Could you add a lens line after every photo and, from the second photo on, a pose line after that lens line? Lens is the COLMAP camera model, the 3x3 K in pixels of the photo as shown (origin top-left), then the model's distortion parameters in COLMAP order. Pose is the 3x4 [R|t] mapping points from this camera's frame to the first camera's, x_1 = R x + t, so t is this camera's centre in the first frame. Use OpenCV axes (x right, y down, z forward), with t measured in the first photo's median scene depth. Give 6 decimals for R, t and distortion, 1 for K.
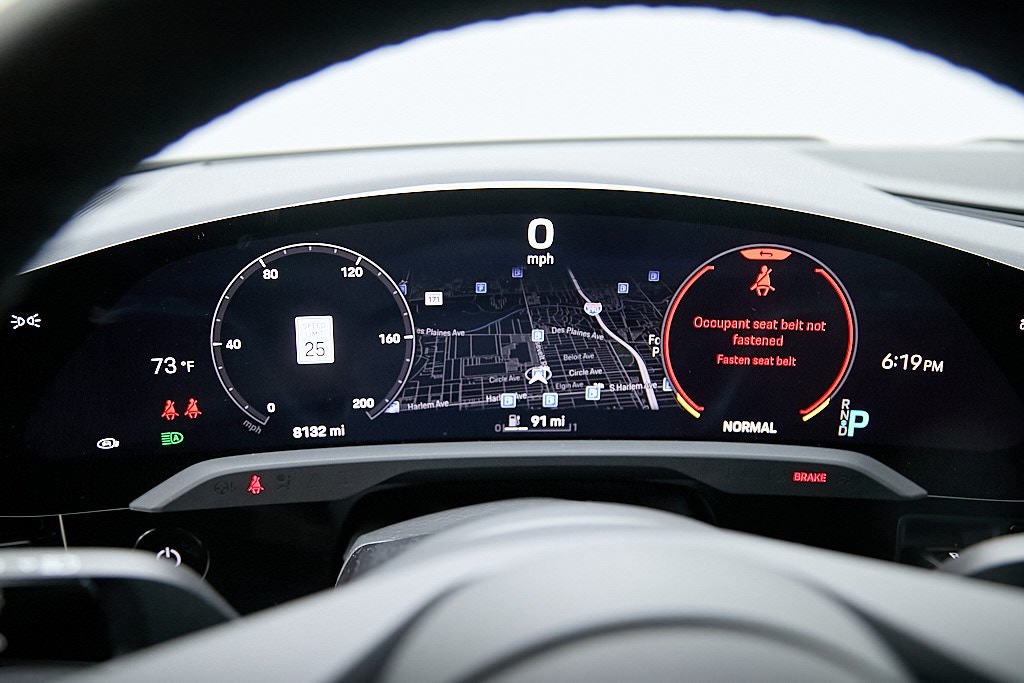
lens RADIAL K [[986.0, 0, 516.8], [0, 986.0, 383.7], [0, 0, 1]] dist [-0.020405, 0.000000]
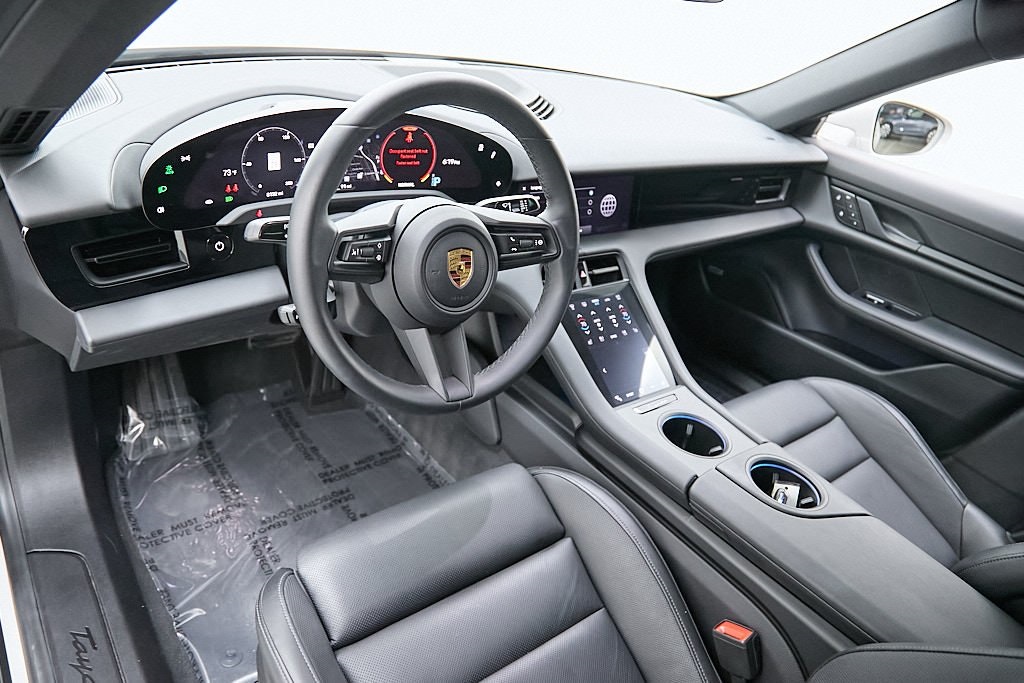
lens RADIAL K [[682.5, 0, 503.0], [0, 682.5, 342.1], [0, 0, 1]] dist [-0.011245, -0.000181]
pose [[0.827767, -0.177236, 0.532344, -0.792627], [0.051233, 0.968709, 0.242852, 0.018393], [-0.558728, -0.173751, 0.810946, -1.082311]]
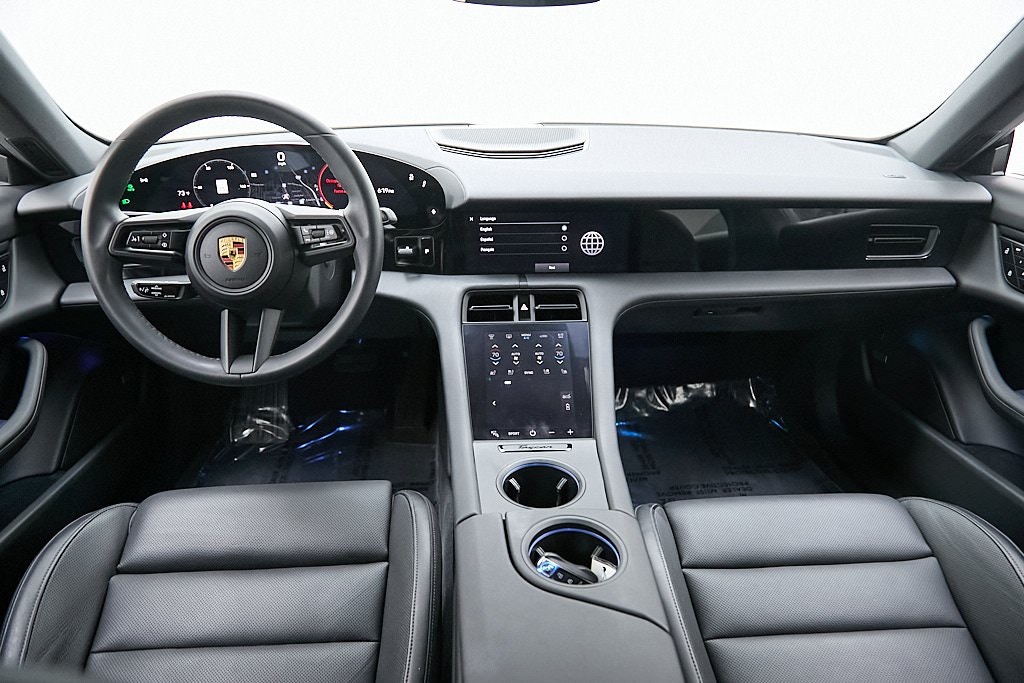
lens RADIAL K [[682.5, 0, 514.8], [0, 682.5, 343.9], [0, 0, 1]] dist [-0.011245, -0.000181]
pose [[0.999841, -0.013439, -0.011738, 0.905281], [0.014052, 0.998452, 0.053809, 0.417896], [0.010997, -0.053965, 0.998482, -1.560752]]
